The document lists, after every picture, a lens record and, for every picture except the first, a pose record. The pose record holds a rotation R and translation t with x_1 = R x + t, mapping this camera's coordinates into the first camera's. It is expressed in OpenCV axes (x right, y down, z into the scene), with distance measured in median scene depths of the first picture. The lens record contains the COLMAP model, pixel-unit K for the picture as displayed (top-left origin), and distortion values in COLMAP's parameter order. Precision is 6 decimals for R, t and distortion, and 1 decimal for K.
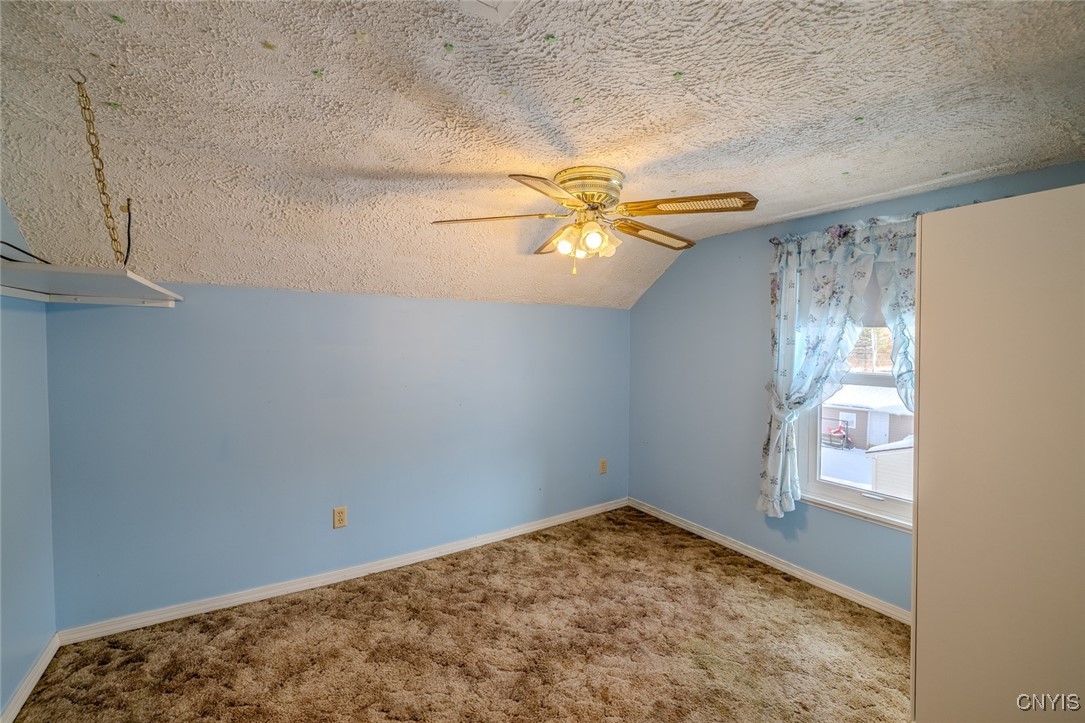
lens RADIAL K [[471.2, 0, 543.5], [0, 471.2, 348.6], [0, 0, 1]] dist [0.000317, 0.000005]
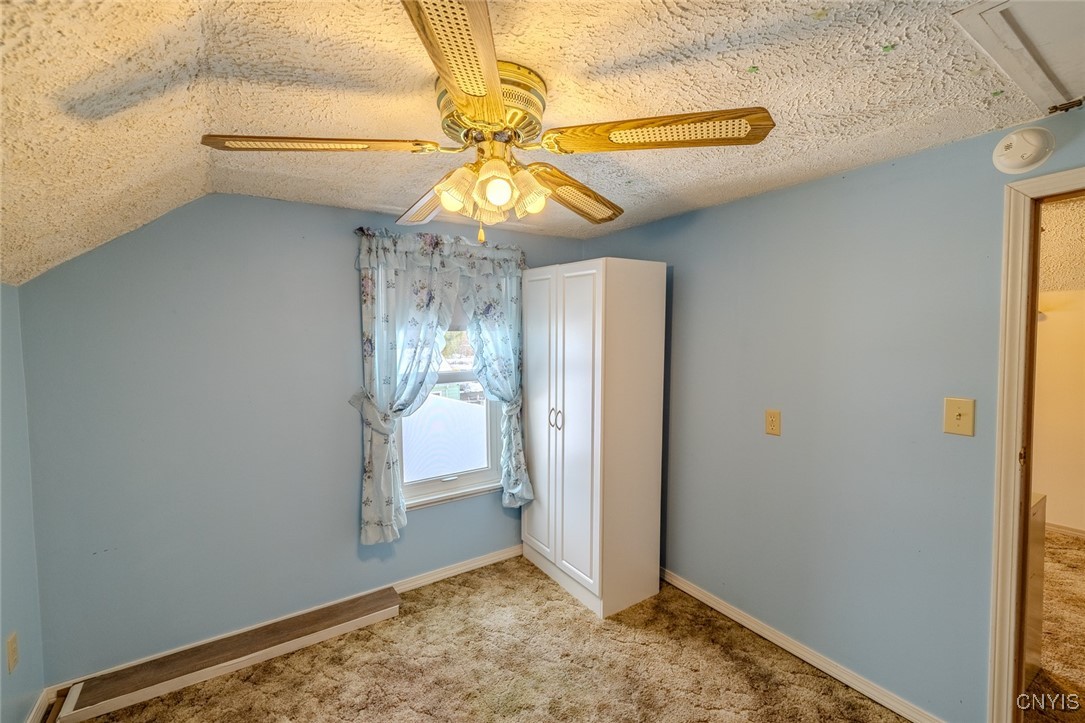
lens RADIAL K [[471.2, 0, 542.7], [0, 471.2, 351.5], [0, 0, 1]] dist [0.000317, 0.000005]
pose [[-0.013415, -0.037298, 0.999214, -0.427732], [0.032389, 0.998763, 0.037716, -0.030940], [-0.999385, 0.032869, -0.012190, 0.755361]]
